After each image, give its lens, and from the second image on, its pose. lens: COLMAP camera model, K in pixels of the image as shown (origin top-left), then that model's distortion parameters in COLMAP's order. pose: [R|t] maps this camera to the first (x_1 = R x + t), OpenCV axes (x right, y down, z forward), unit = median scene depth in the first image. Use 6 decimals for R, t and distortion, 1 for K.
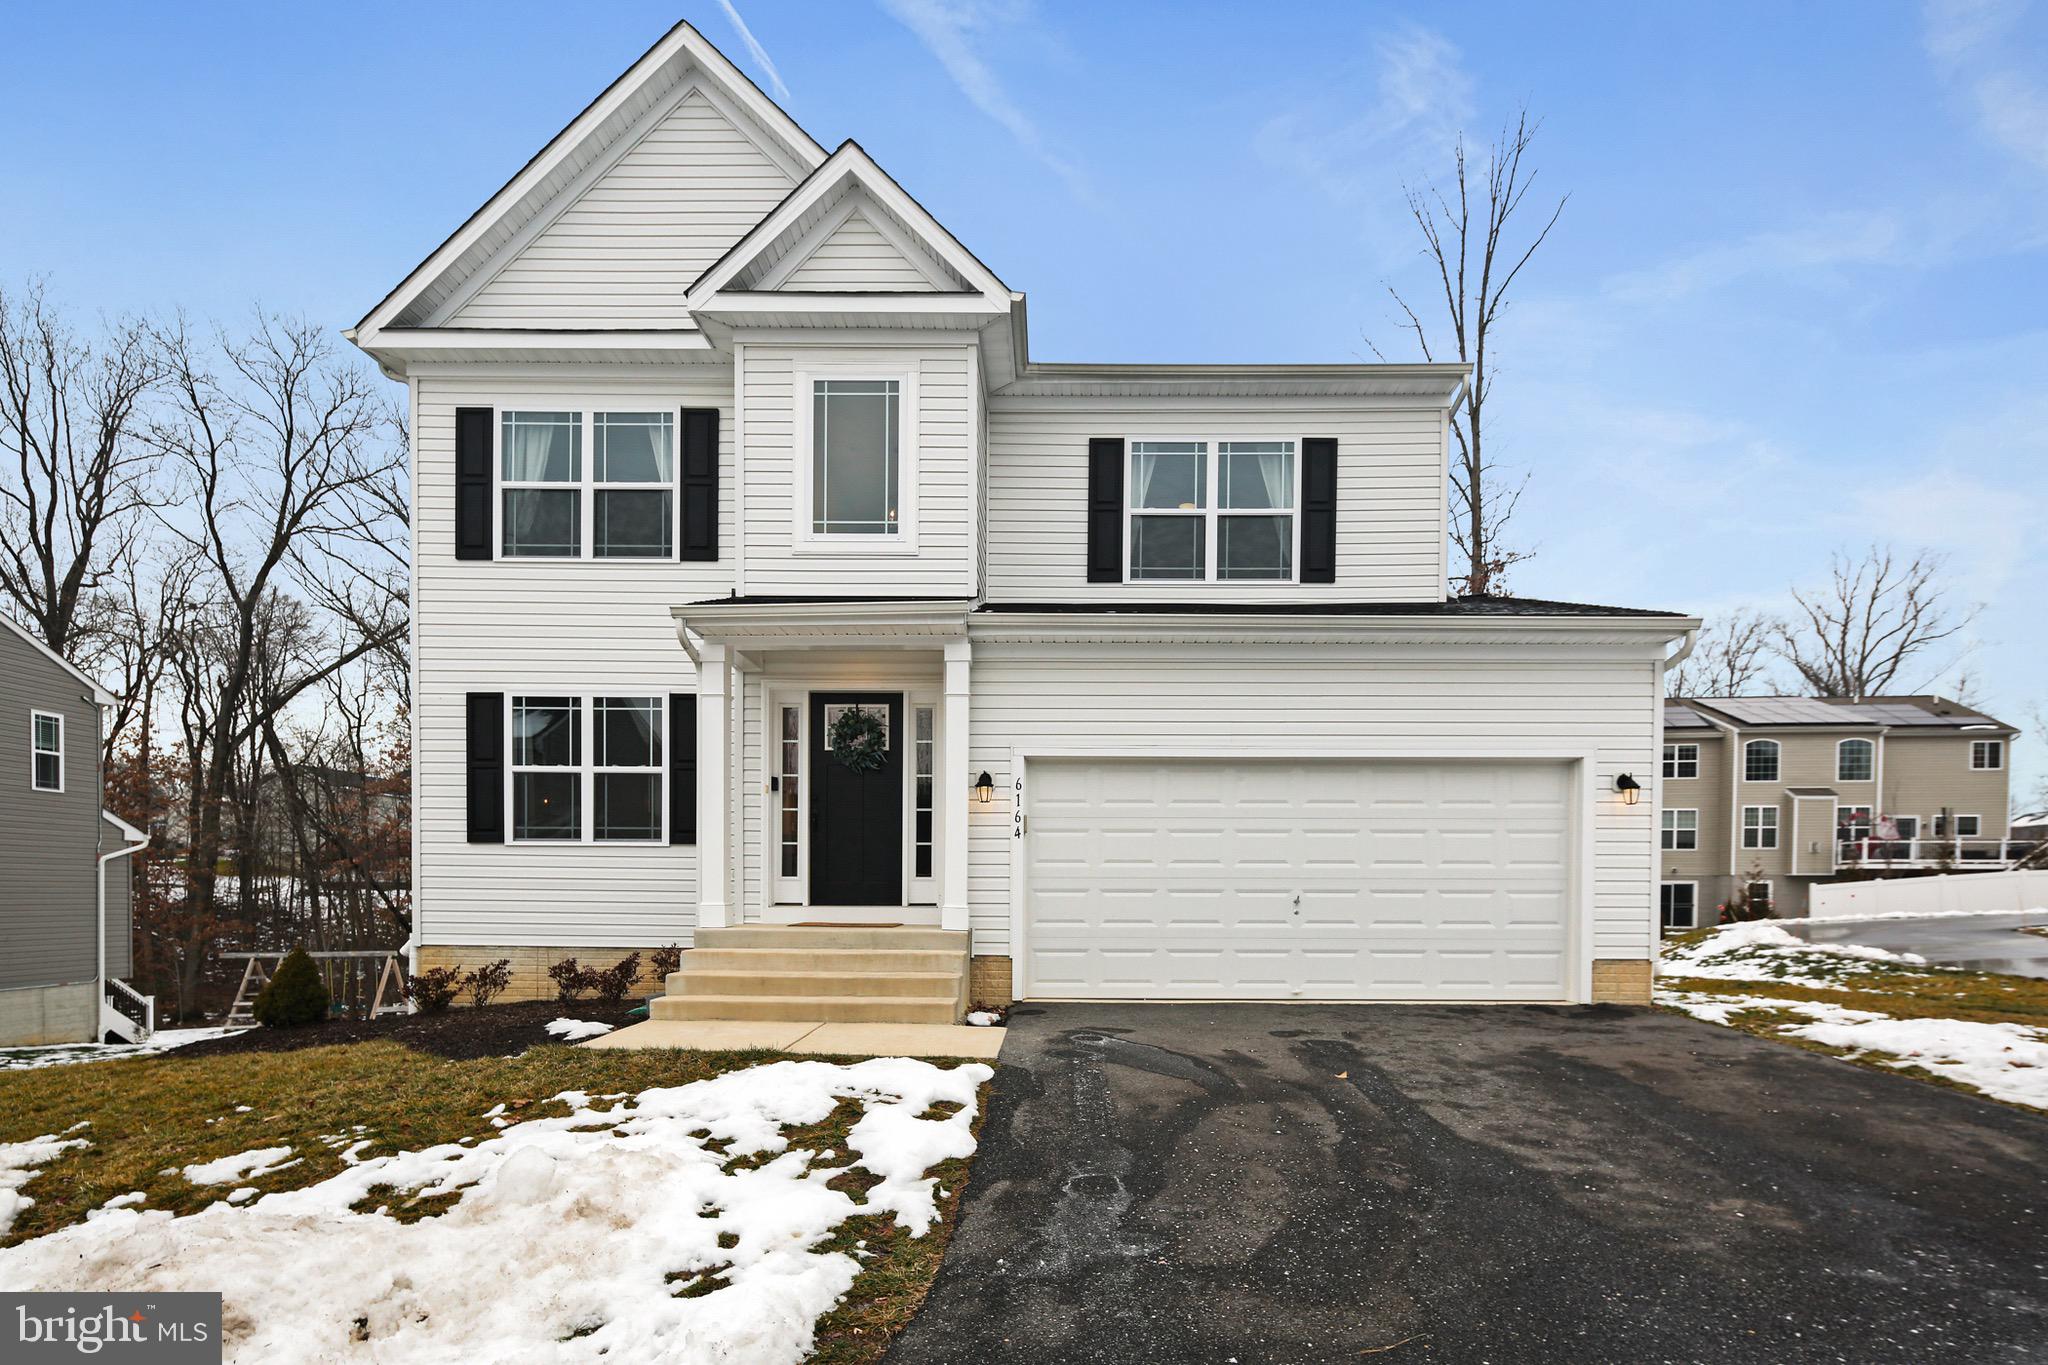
lens RADIAL K [[1000.2, 0, 1026.8], [0, 1000.2, 685.4], [0, 0, 1]] dist [0.000790, -0.000601]
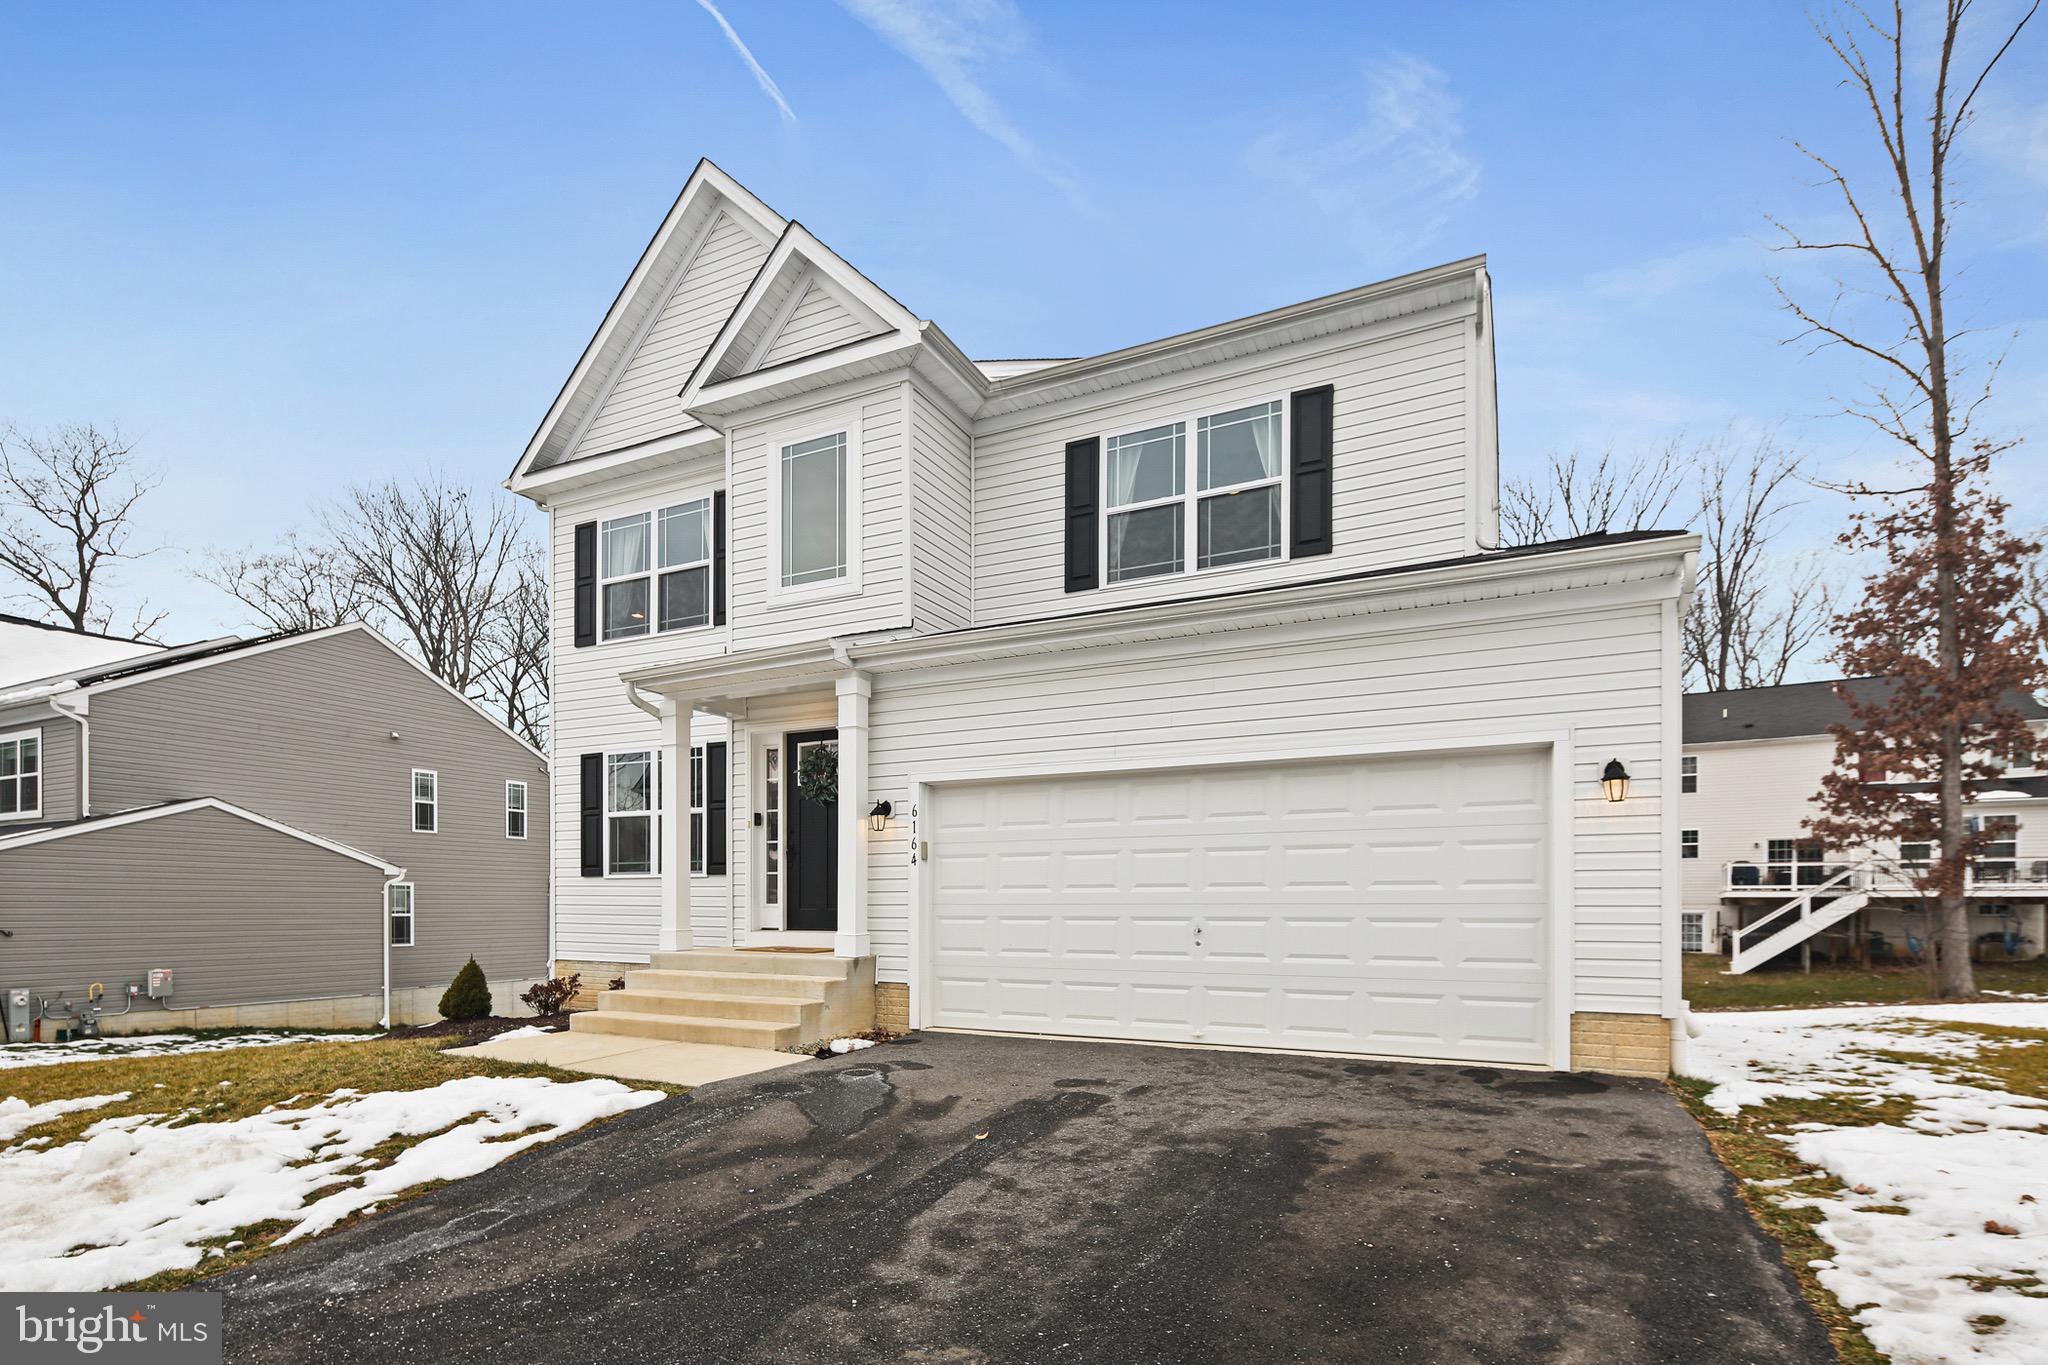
lens RADIAL K [[976.4, 0, 1024.8], [0, 976.4, 694.6], [0, 0, 1]] dist [-0.000706, 0.000050]
pose [[0.899927, -0.095977, -0.425346, 0.456479], [0.093043, 0.995276, -0.027723, 0.017913], [0.425997, -0.014626, 0.904606, 0.147207]]
